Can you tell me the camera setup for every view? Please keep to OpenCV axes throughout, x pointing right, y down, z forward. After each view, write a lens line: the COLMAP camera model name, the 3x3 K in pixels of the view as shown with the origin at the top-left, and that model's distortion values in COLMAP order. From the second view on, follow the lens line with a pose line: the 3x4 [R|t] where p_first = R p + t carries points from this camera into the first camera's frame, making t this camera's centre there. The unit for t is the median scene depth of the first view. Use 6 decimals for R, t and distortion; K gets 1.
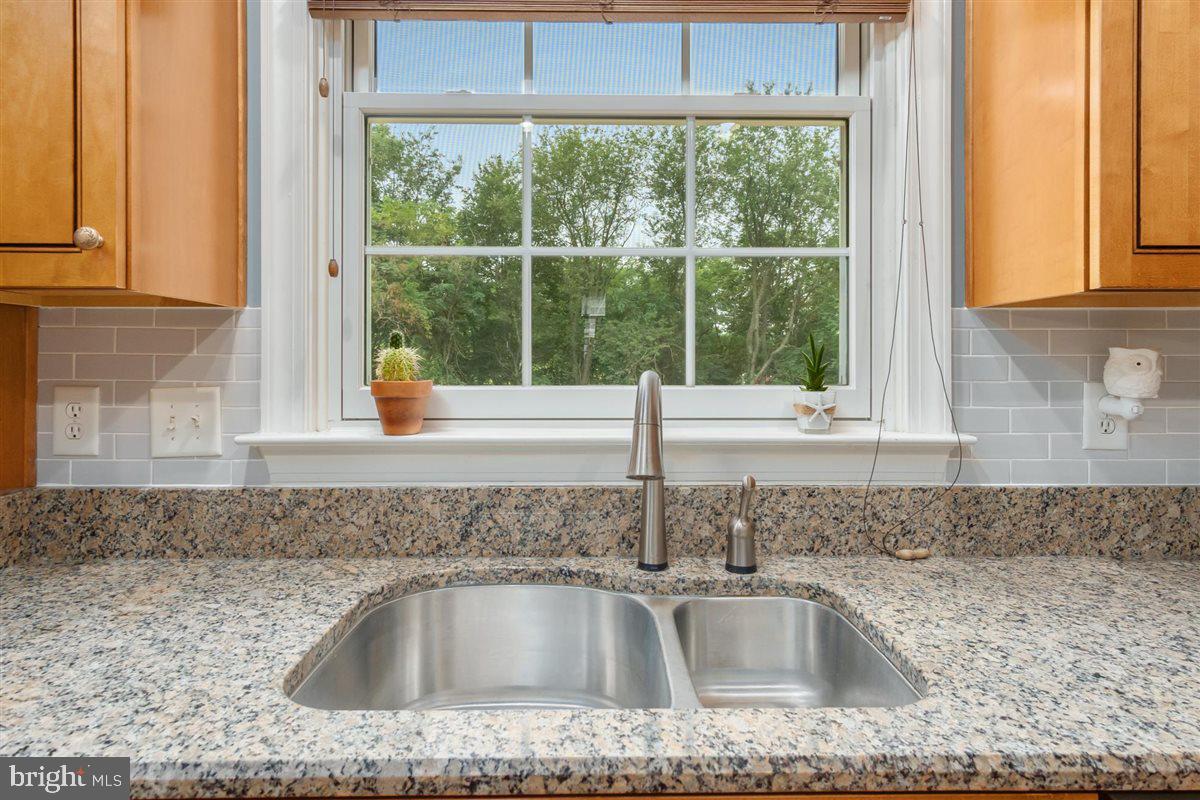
lens RADIAL K [[647.4, 0, 603.0], [0, 647.4, 372.7], [0, 0, 1]] dist [0.004470, 0.000745]
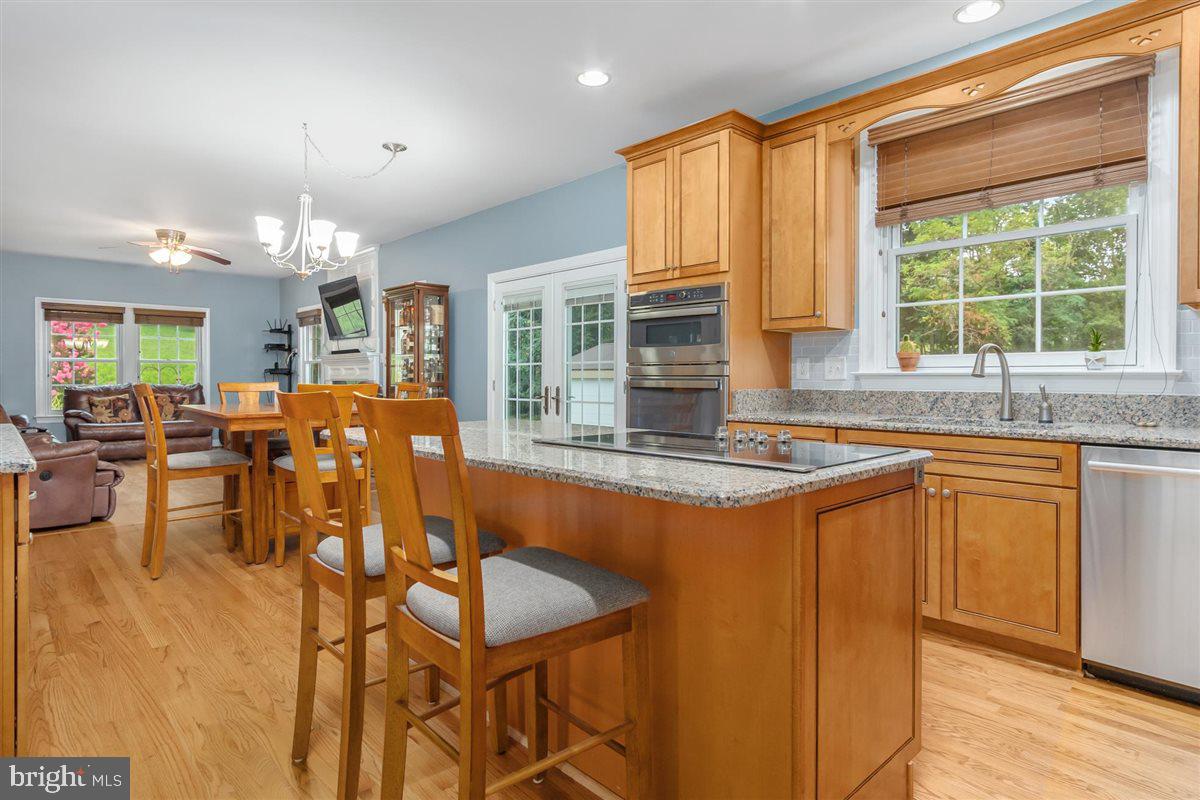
lens RADIAL K [[647.4, 0, 603.0], [0, 647.4, 372.7], [0, 0, 1]] dist [0.004470, 0.000745]
pose [[0.669849, -0.006932, -0.742465, 0.876292], [-0.011188, 0.999749, -0.019427, 0.167855], [0.742413, 0.021320, 0.669603, -1.831614]]
